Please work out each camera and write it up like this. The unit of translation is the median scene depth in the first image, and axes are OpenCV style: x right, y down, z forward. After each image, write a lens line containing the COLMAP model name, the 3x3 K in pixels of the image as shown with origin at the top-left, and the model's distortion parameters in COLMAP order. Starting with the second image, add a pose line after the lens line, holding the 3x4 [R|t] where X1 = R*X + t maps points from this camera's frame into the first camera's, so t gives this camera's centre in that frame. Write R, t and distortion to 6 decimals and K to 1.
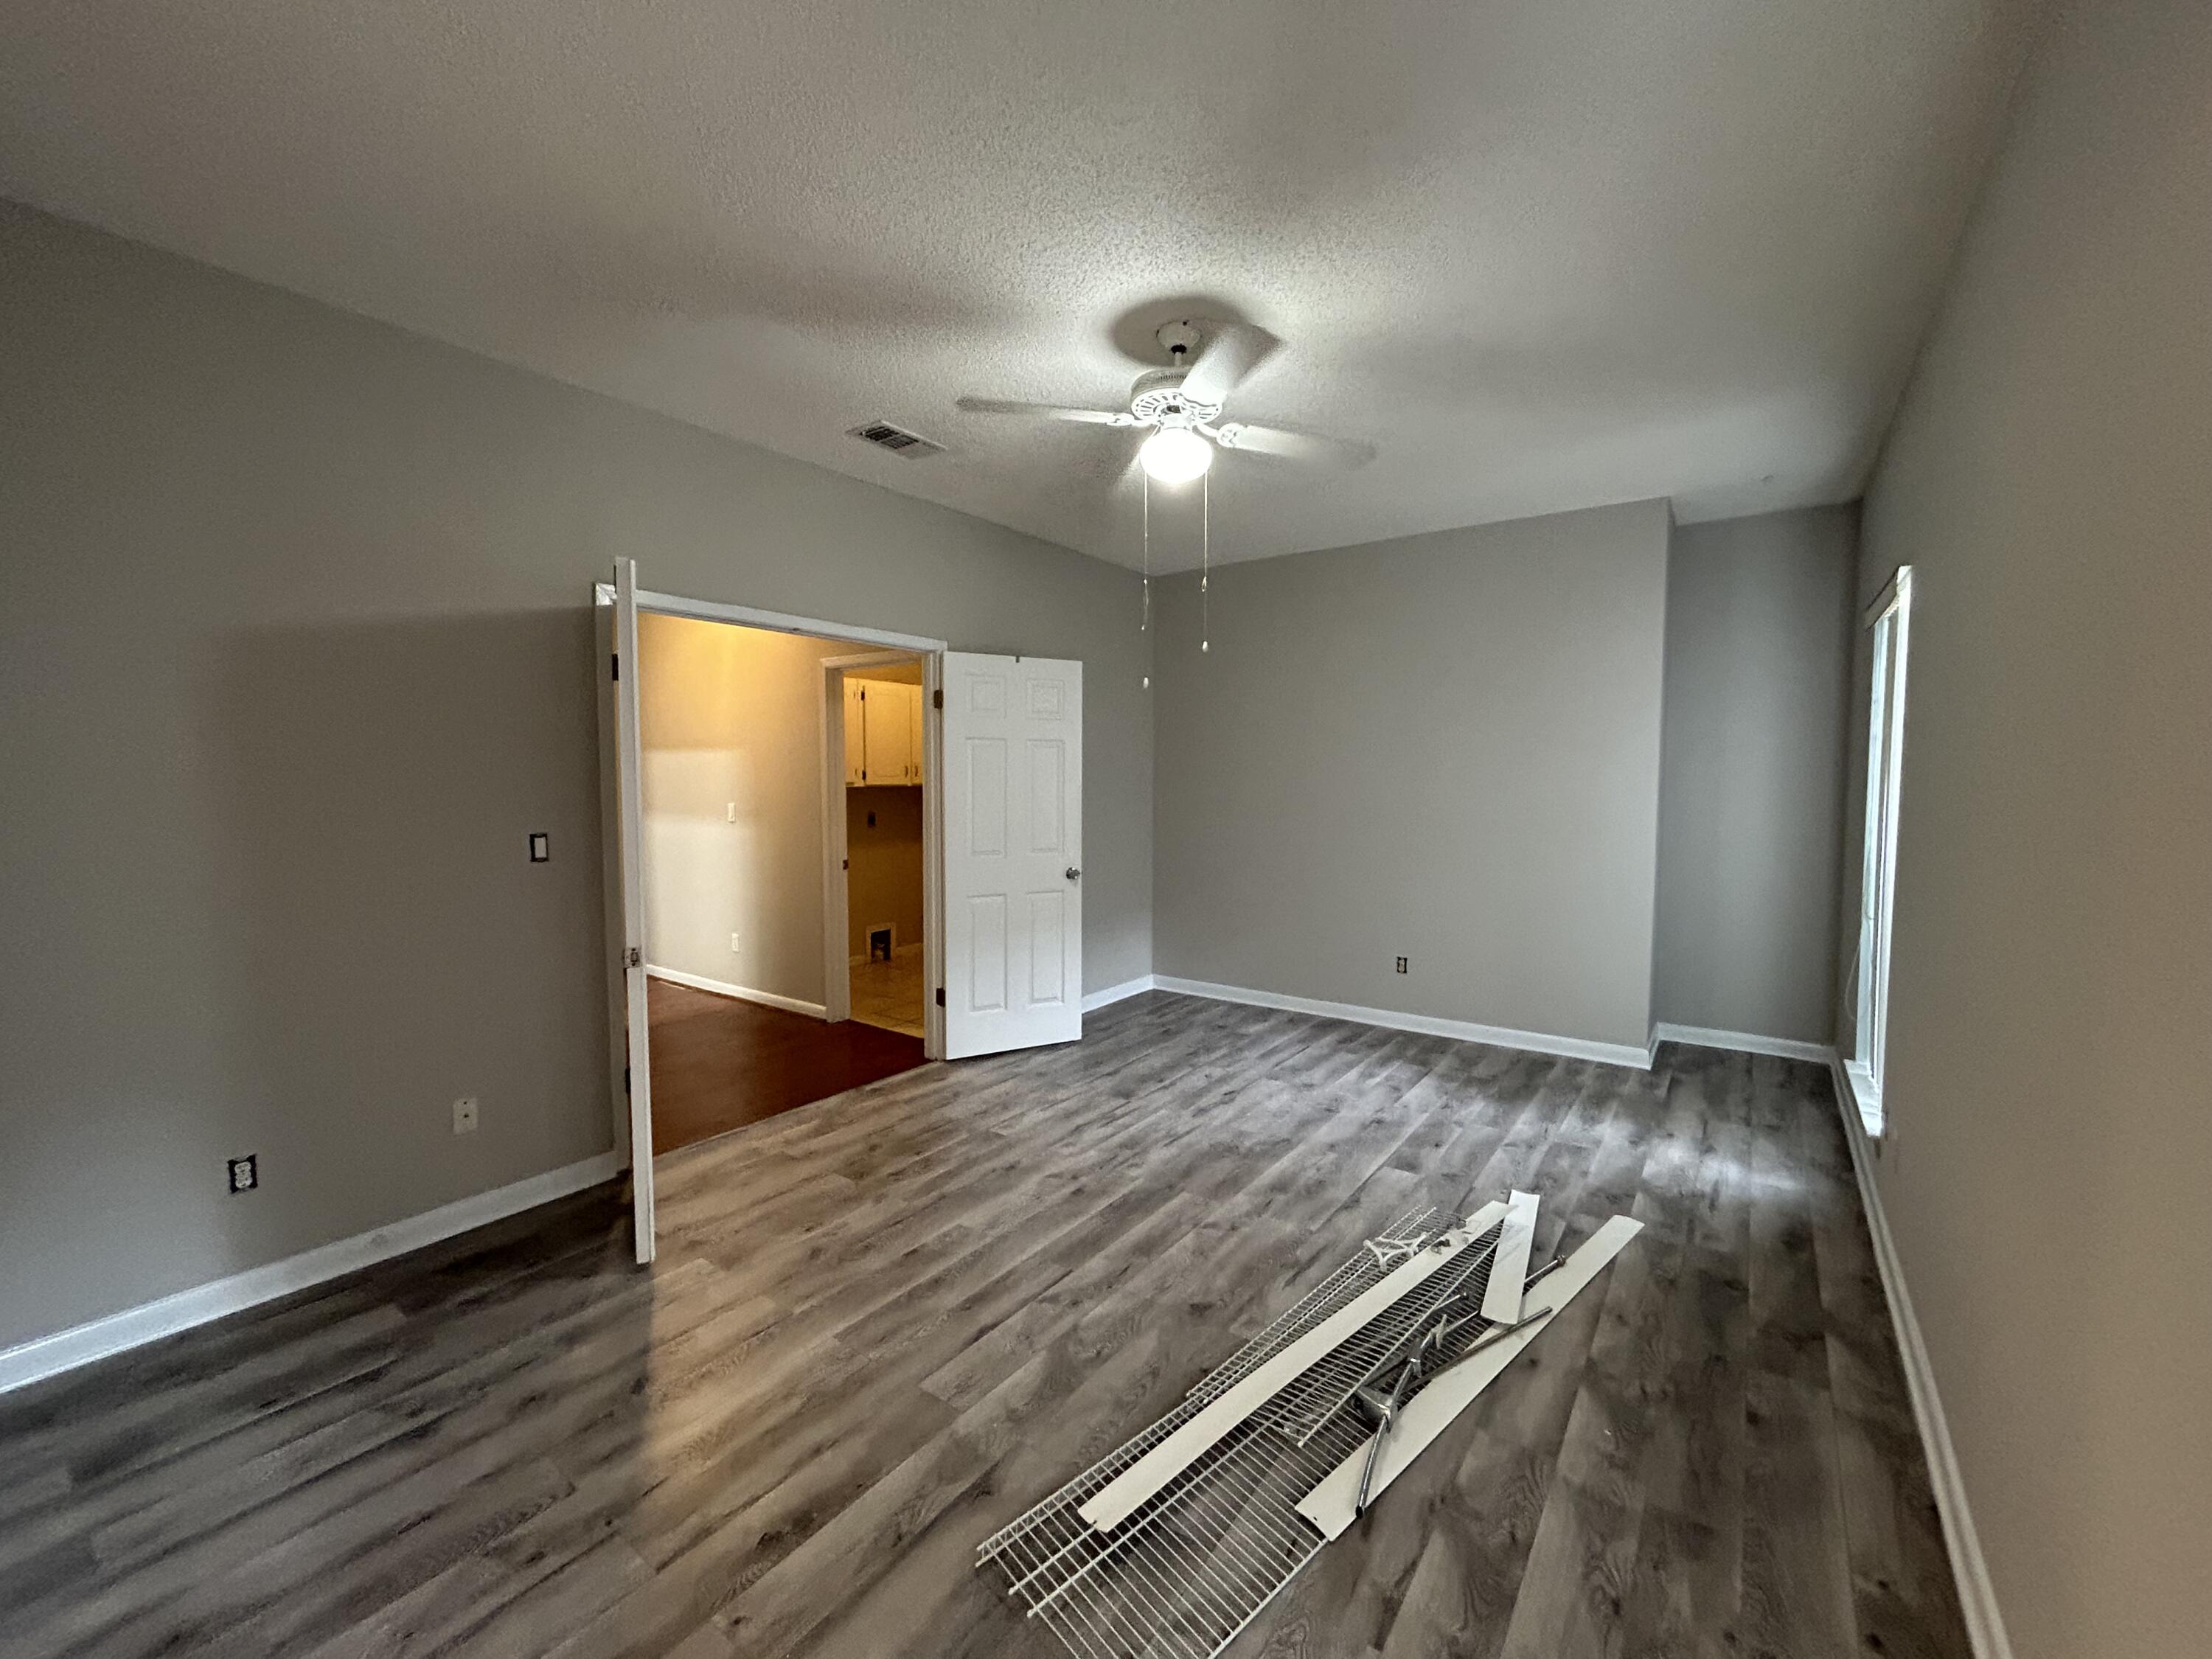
lens RADIAL K [[889.7, 0, 1107.3], [0, 889.7, 824.9], [0, 0, 1]] dist [0.000761, 0.000700]
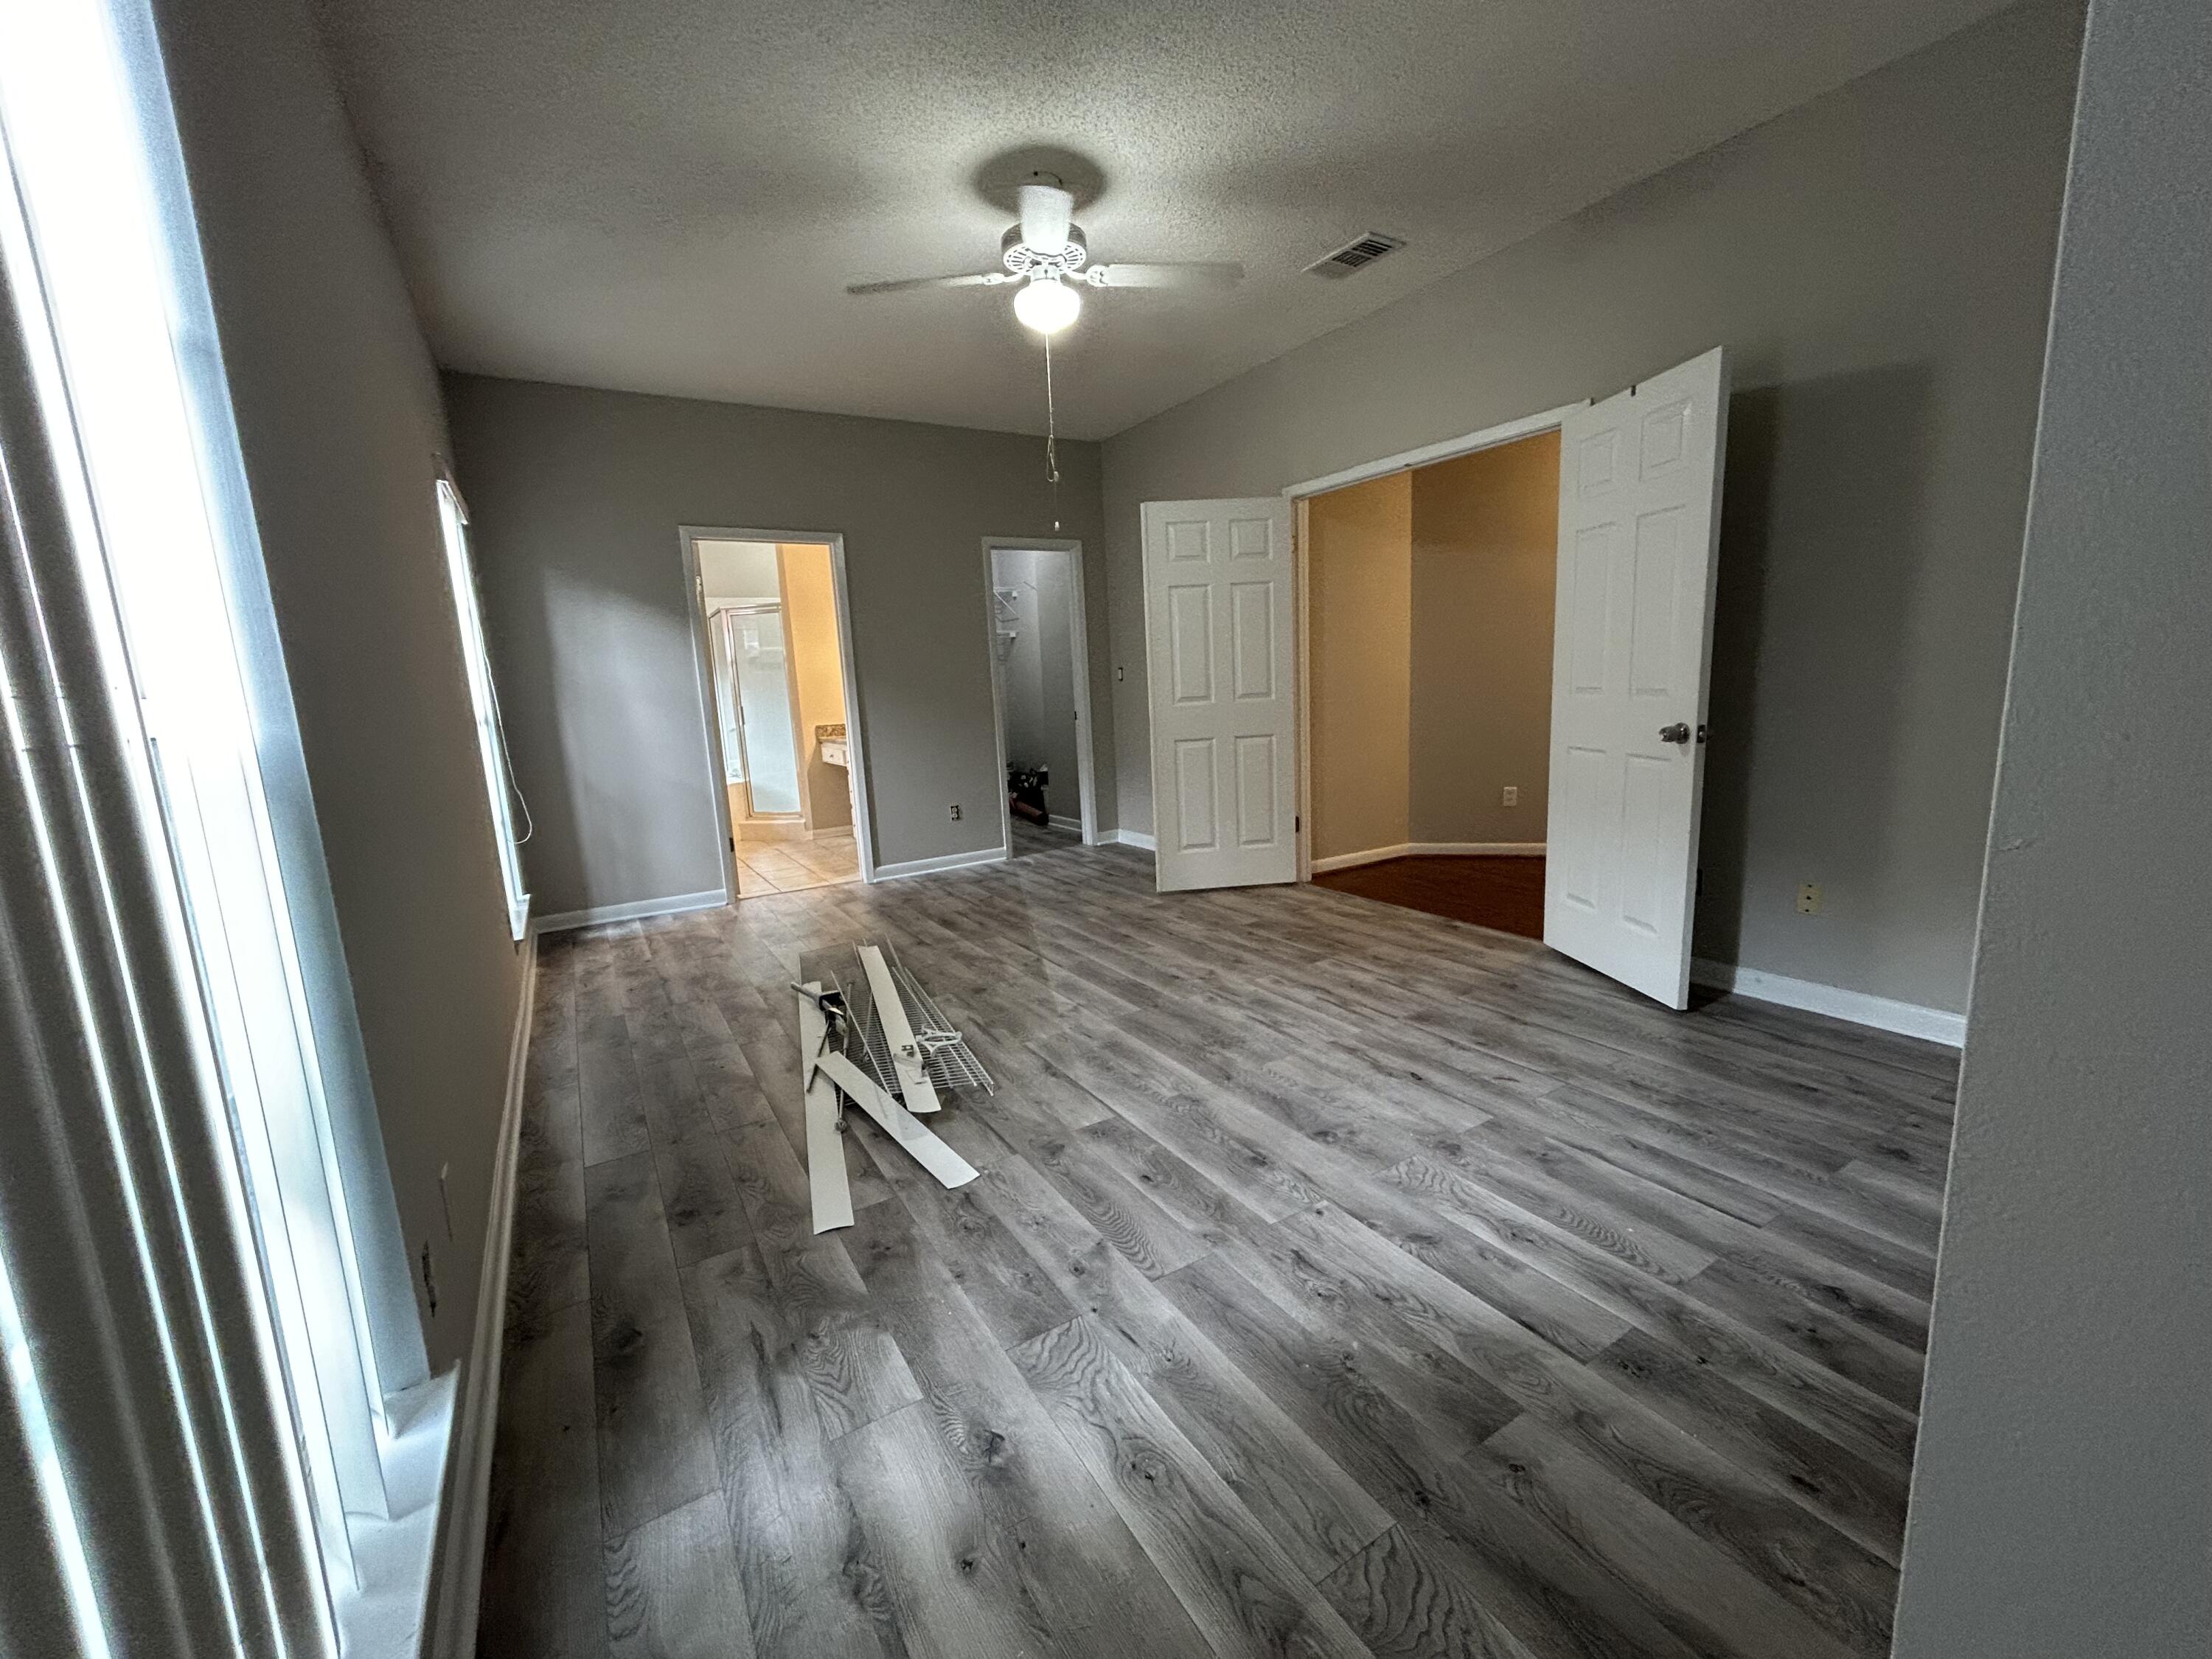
lens RADIAL K [[889.7, 0, 1109.4], [0, 889.7, 828.3], [0, 0, 1]] dist [0.000761, 0.000700]
pose [[-0.378233, 0.172965, -0.909408, 0.911531], [-0.002411, 0.982202, 0.187813, 0.008749], [0.925707, 0.073230, -0.371084, 1.207669]]
